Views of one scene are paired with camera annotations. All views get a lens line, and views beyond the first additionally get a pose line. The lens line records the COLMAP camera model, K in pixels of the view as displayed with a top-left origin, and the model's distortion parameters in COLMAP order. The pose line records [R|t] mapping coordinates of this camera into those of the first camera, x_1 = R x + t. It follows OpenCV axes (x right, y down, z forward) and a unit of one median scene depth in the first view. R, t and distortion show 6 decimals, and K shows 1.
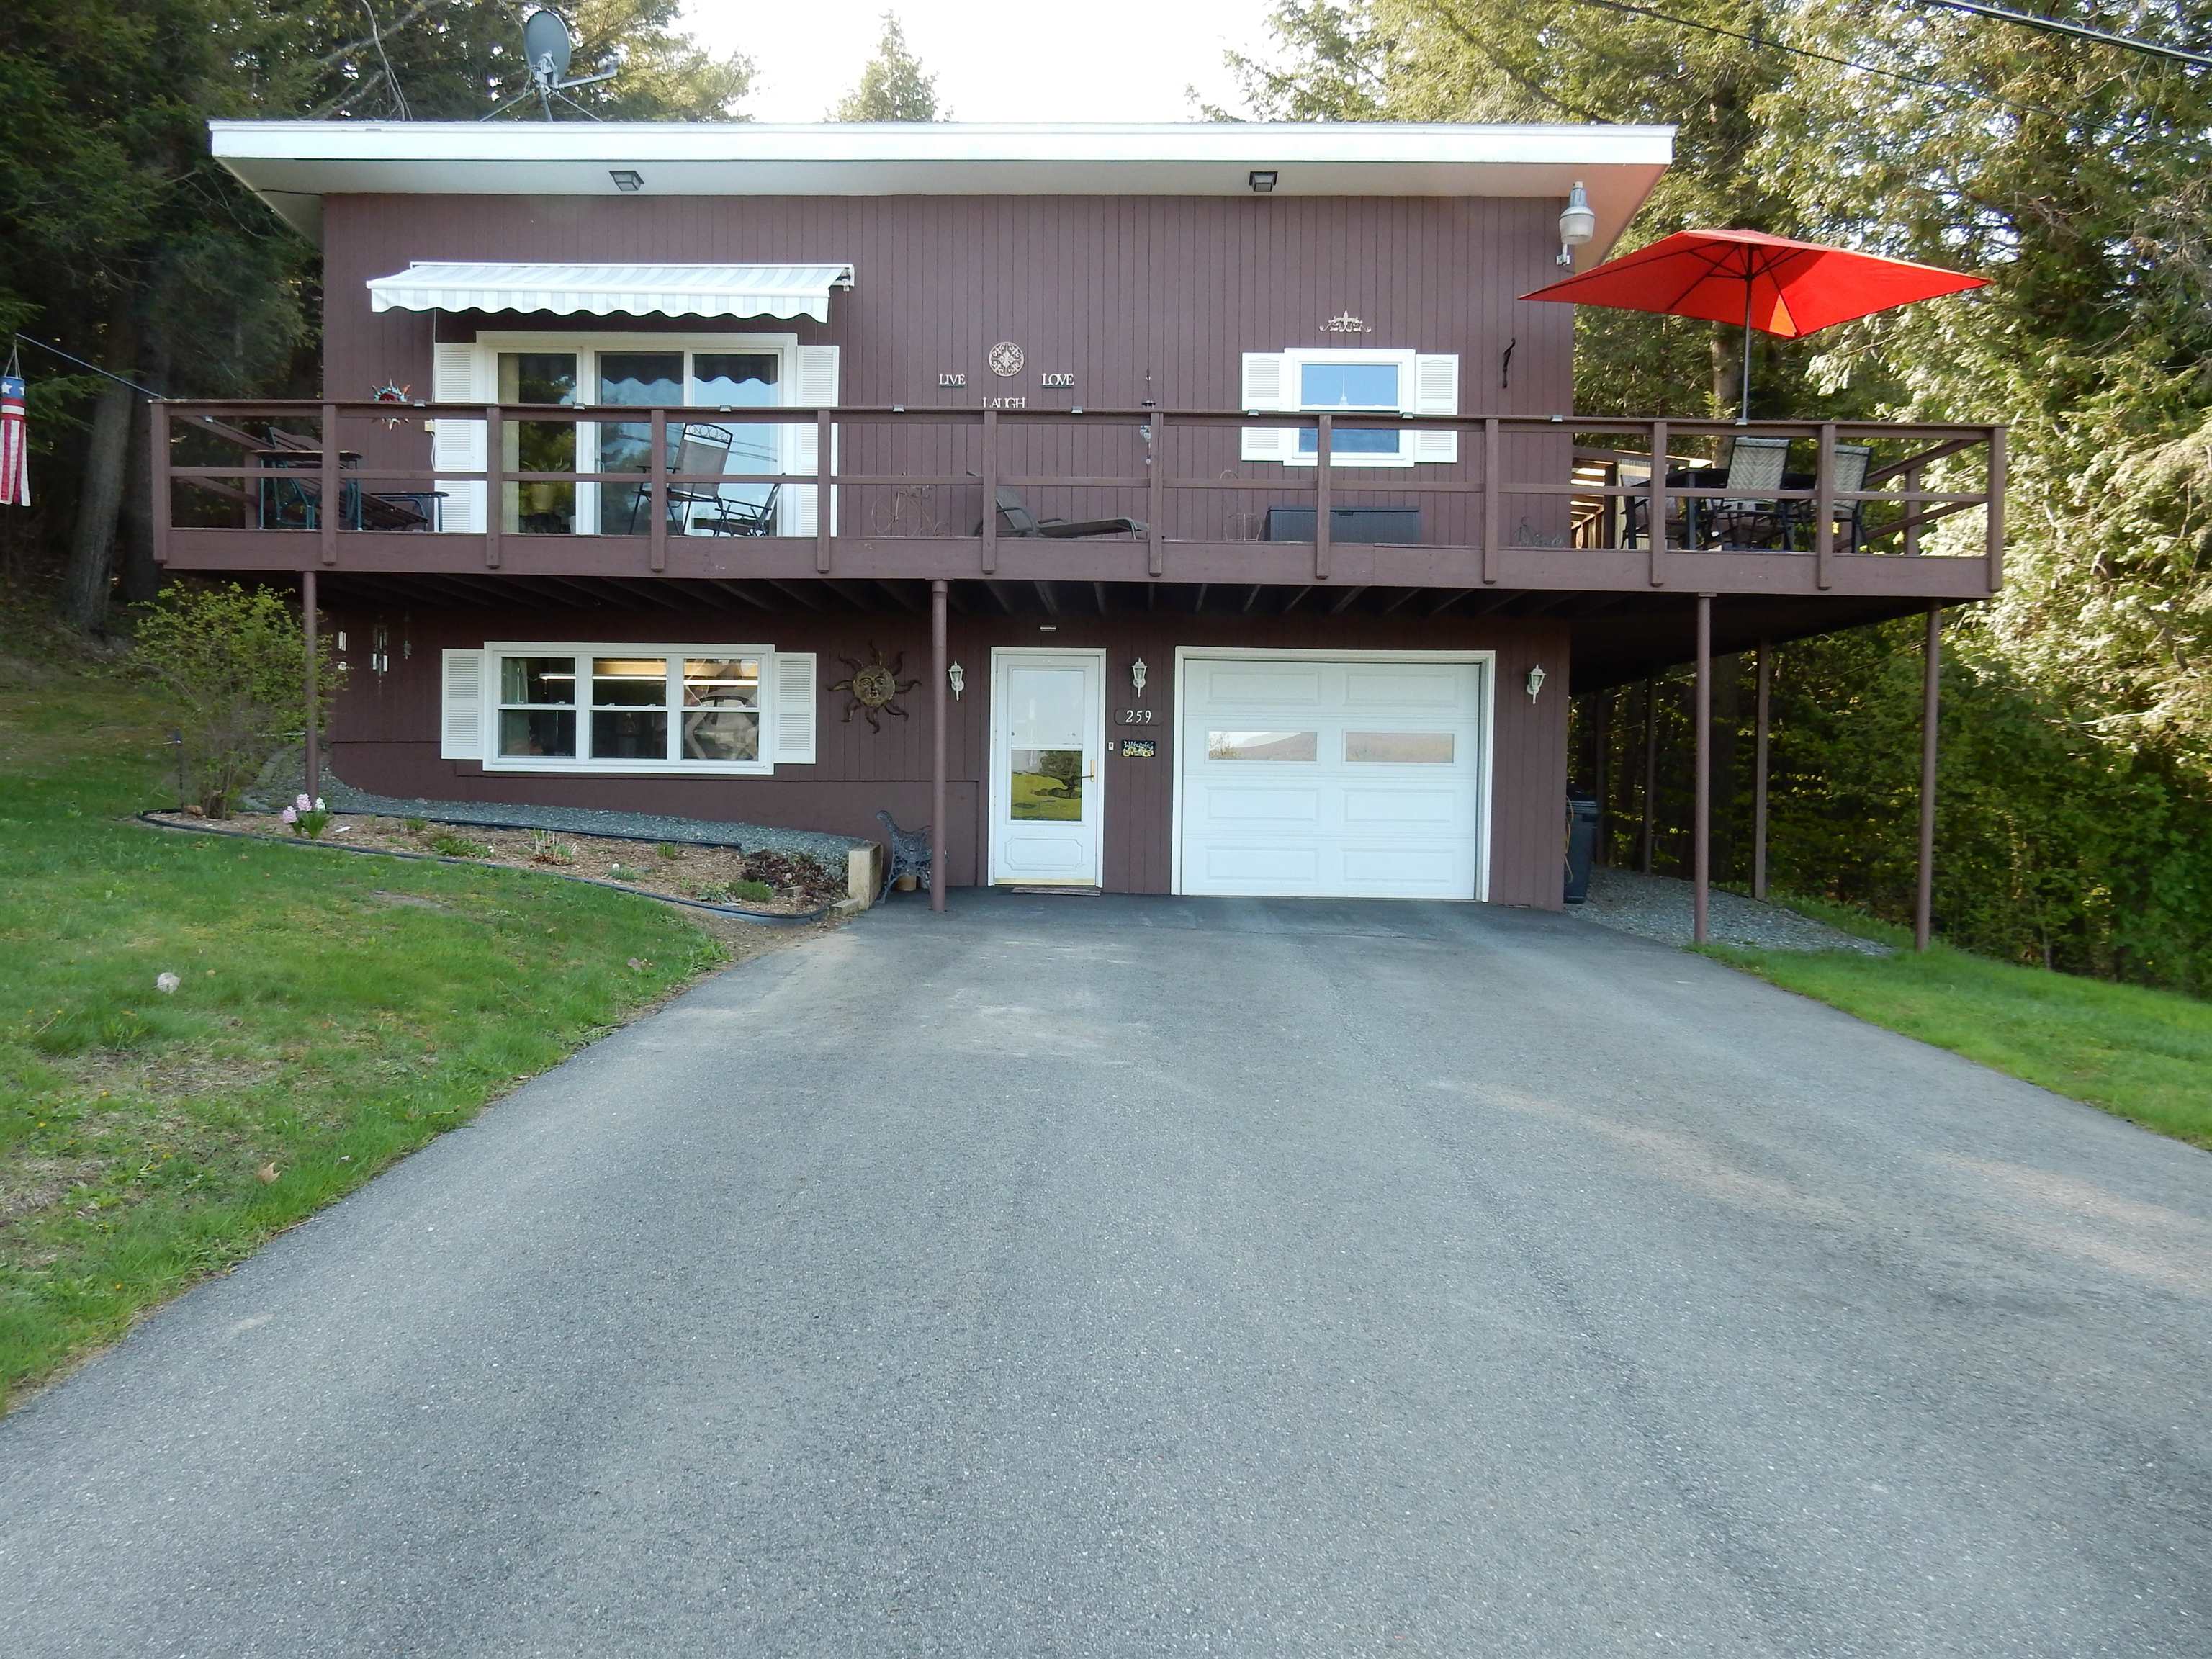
lens RADIAL K [[1660.3, 0, 1071.4], [0, 1660.3, 837.8], [0, 0, 1]] dist [-0.005867, 0.000145]
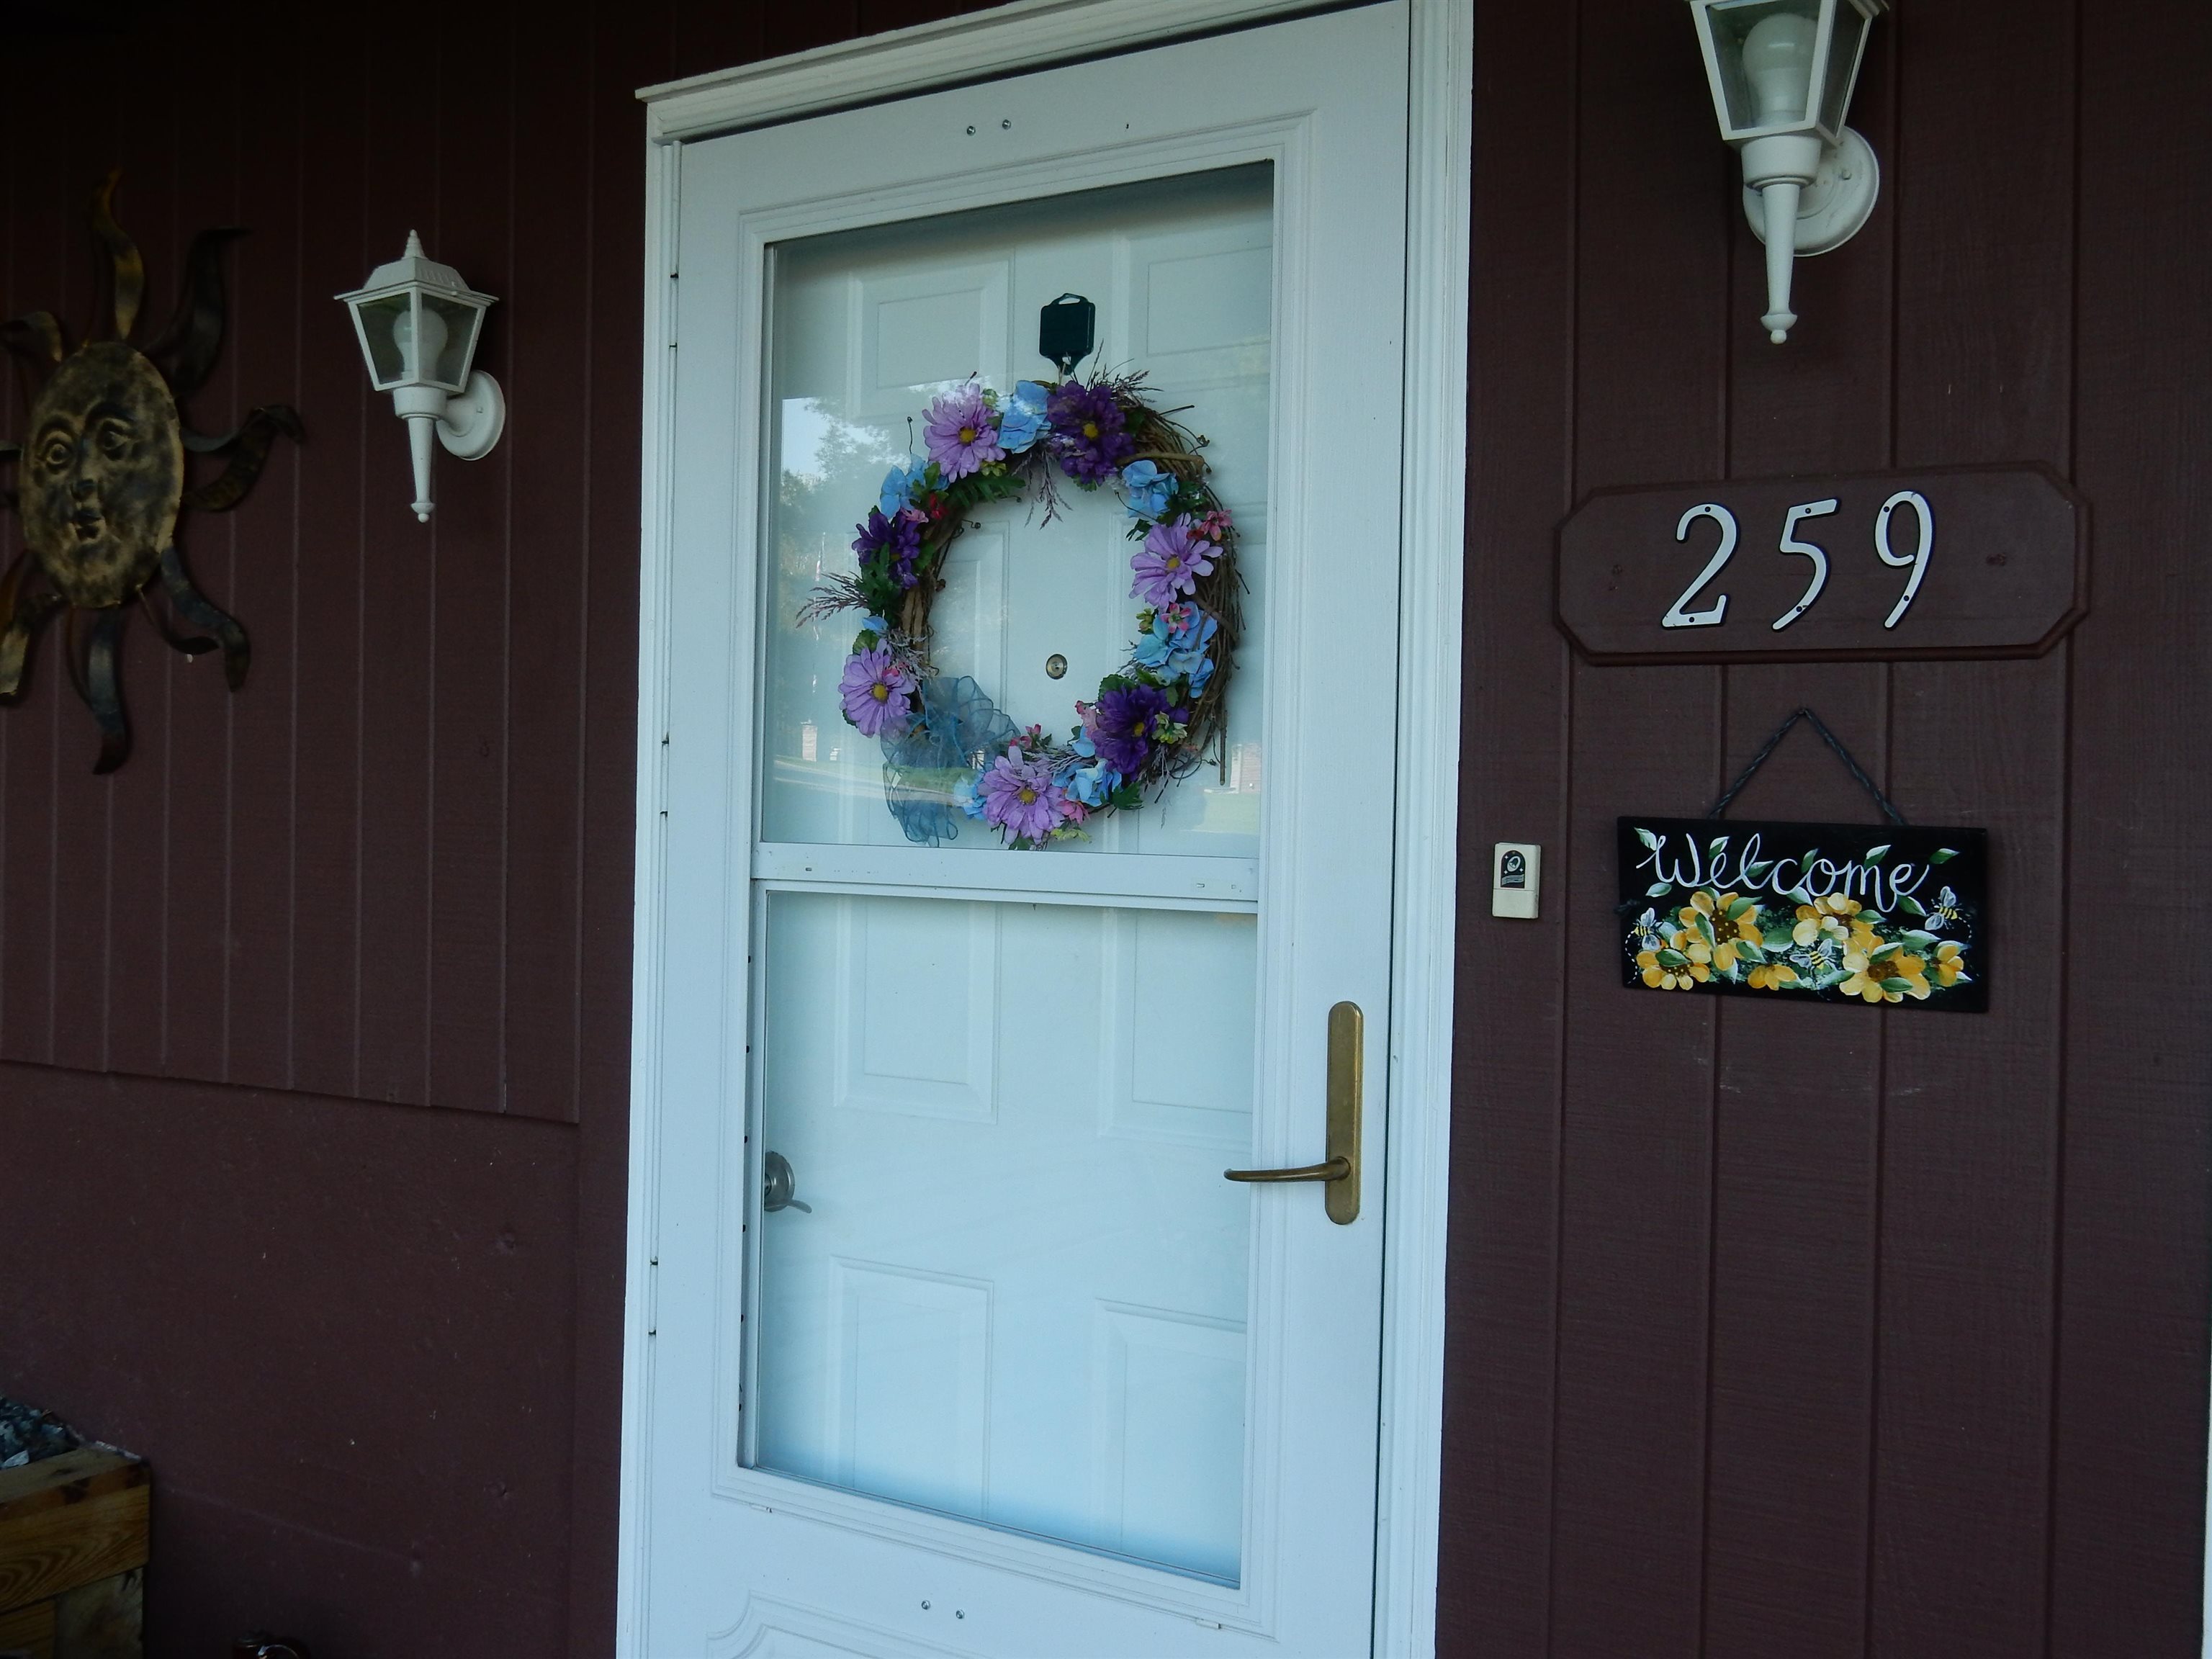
lens RADIAL K [[2298.6, 0, 1106.0], [0, 2298.6, 829.5], [0, 0, 1]] dist [0.002076, 0.002425]
pose [[0.843717, 0.002420, -0.536783, 0.076756], [-0.022422, 0.999276, -0.030739, -0.053892], [0.536320, 0.037971, 0.843160, 0.877823]]
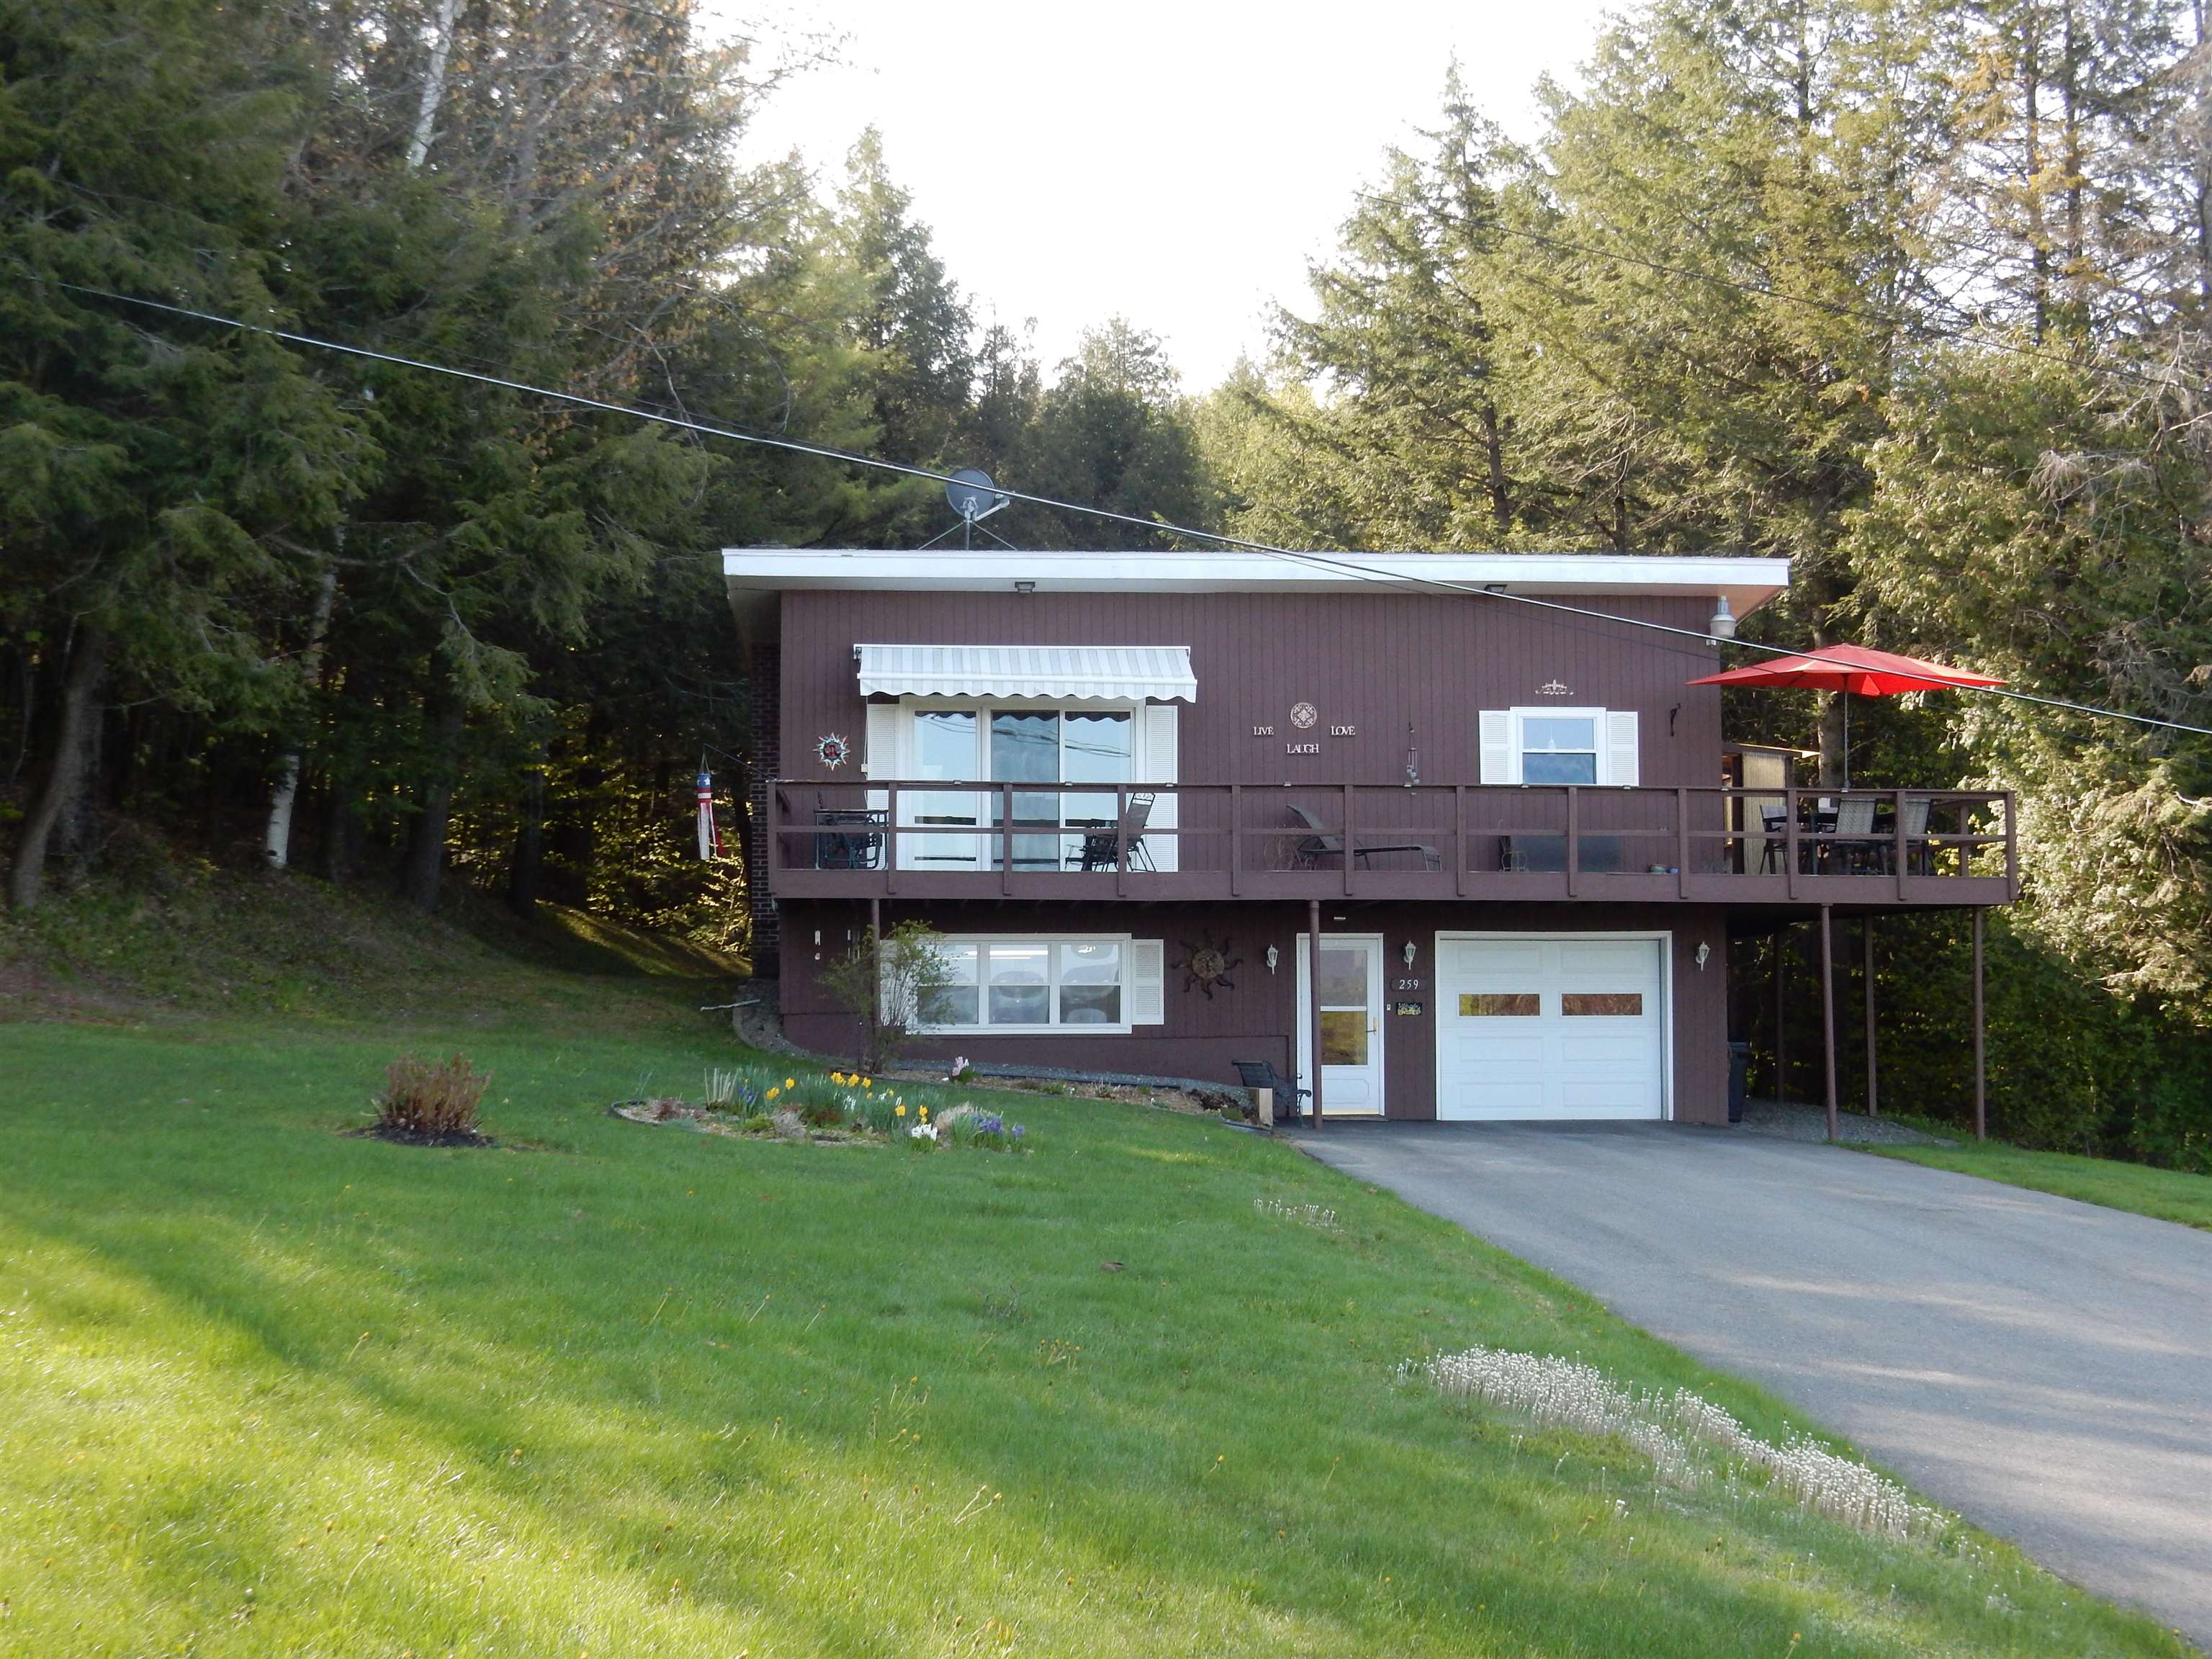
lens RADIAL K [[2816.0, 0, 1105.9], [0, 2816.0, 879.2], [0, 0, 1]] dist [0.076194, -0.045613]
pose [[0.992001, -0.012006, 0.125659, -0.478923], [0.021611, 0.996922, -0.075358, 0.006979], [-0.124367, 0.077471, 0.989207, -1.188599]]
